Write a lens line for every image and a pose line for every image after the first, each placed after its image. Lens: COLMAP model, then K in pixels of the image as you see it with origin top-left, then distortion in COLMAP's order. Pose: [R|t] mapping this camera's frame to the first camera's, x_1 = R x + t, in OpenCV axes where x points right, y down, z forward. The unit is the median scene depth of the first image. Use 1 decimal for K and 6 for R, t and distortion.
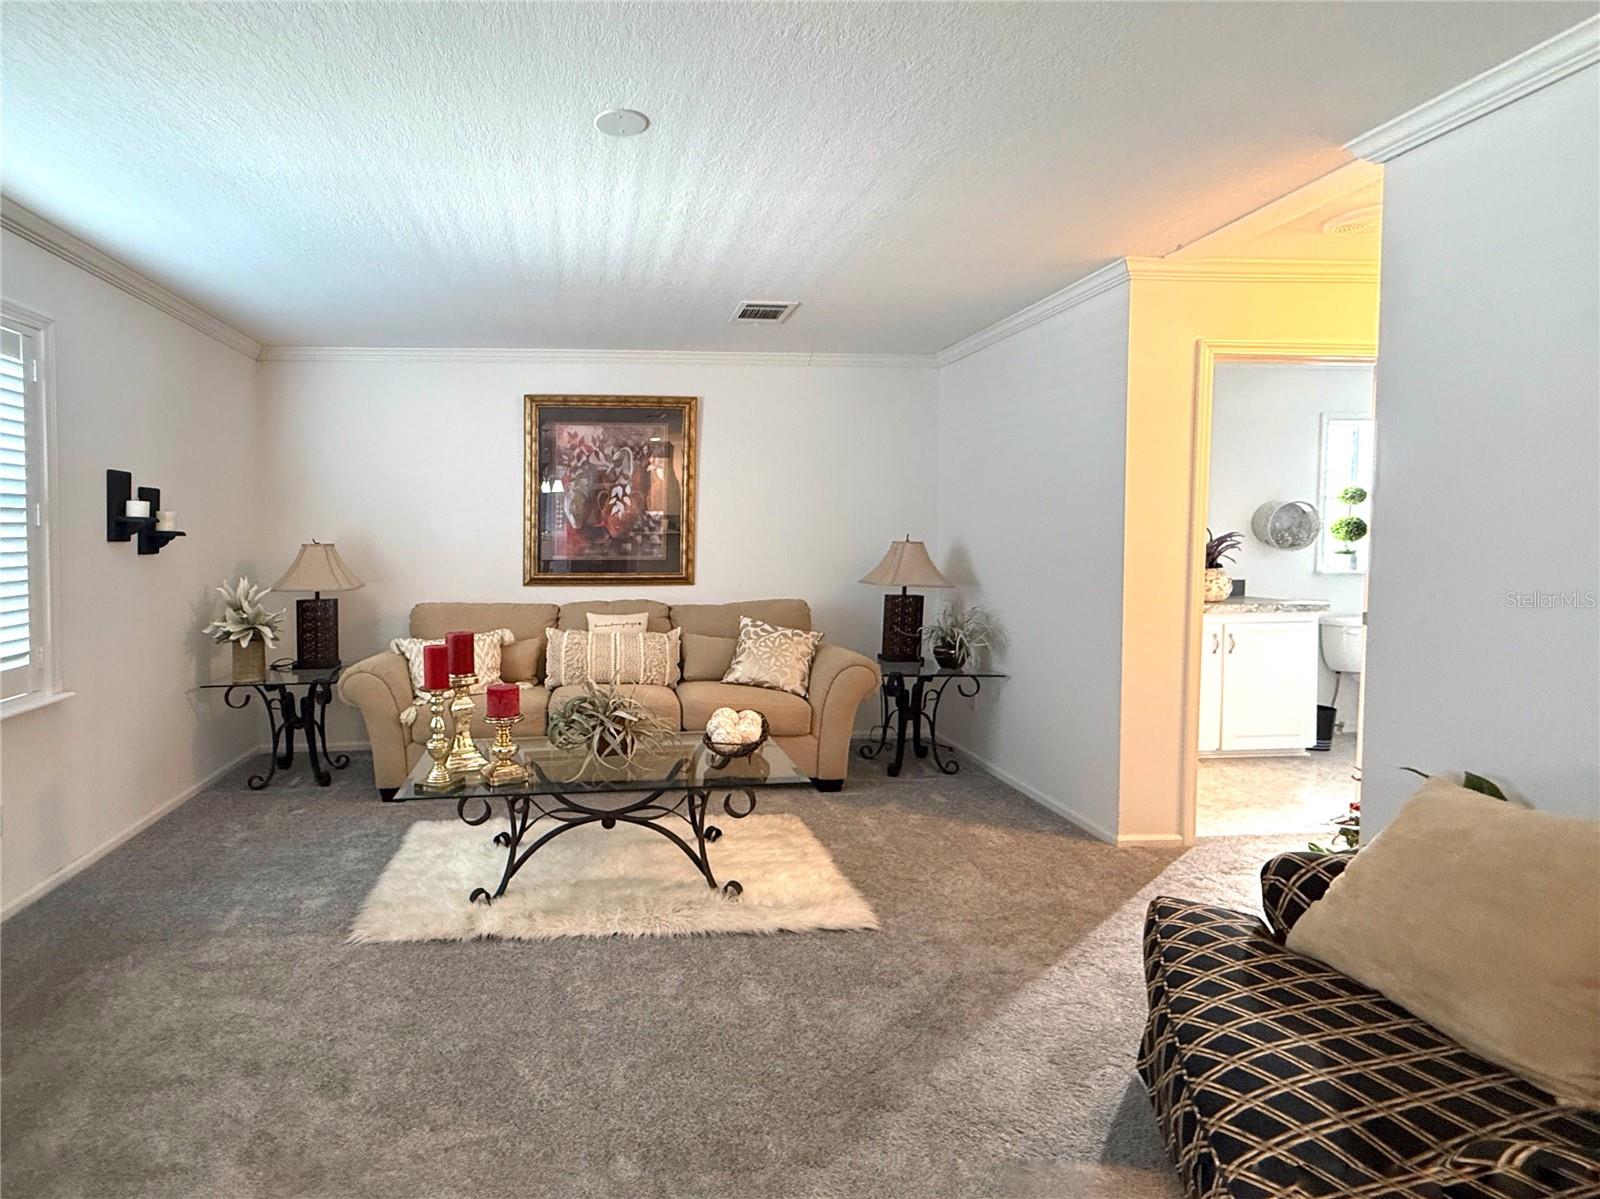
lens RADIAL K [[796.5, 0, 800.1], [0, 796.5, 546.6], [0, 0, 1]] dist [0.000501, 0.000322]
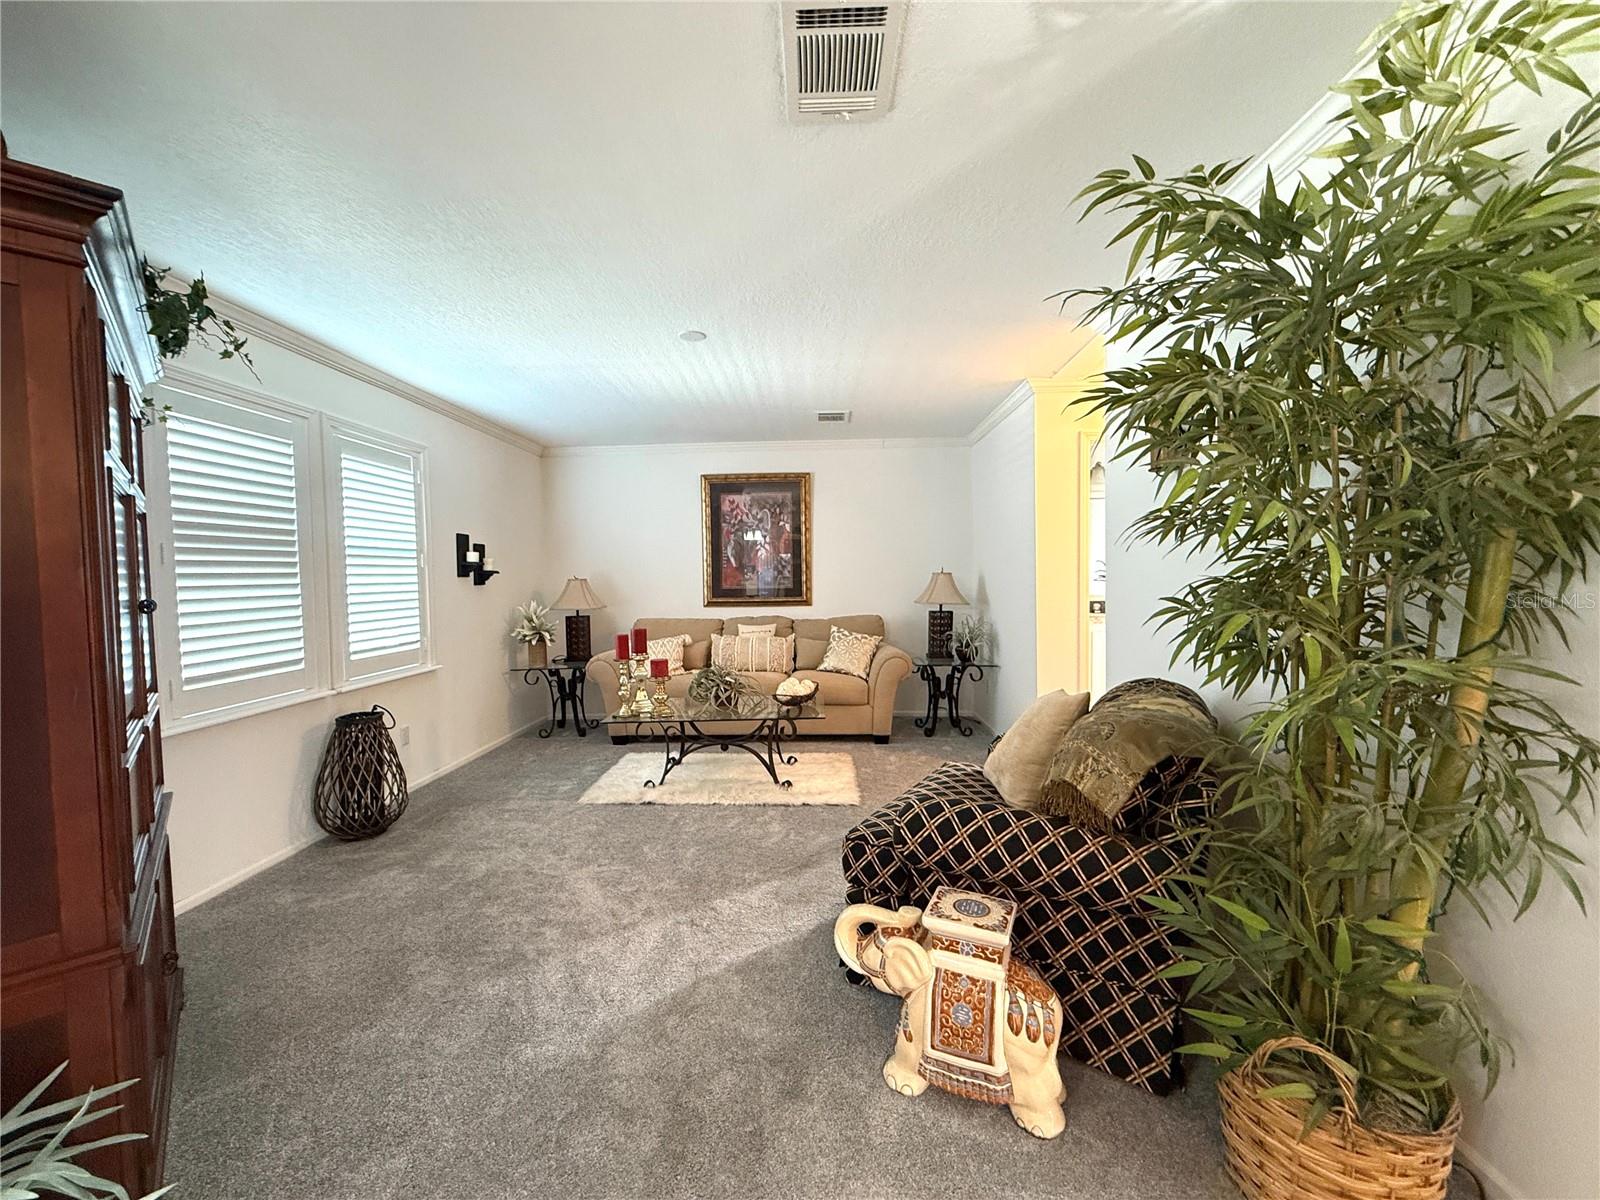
lens RADIAL K [[646.9, 0, 803.9], [0, 646.9, 604.9], [0, 0, 1]] dist [-0.000518, 0.000739]
pose [[0.974188, 0.003714, -0.225706, 0.325895], [0.003961, 0.999430, 0.033540, 0.023852], [0.225702, -0.033568, 0.973618, -0.354032]]
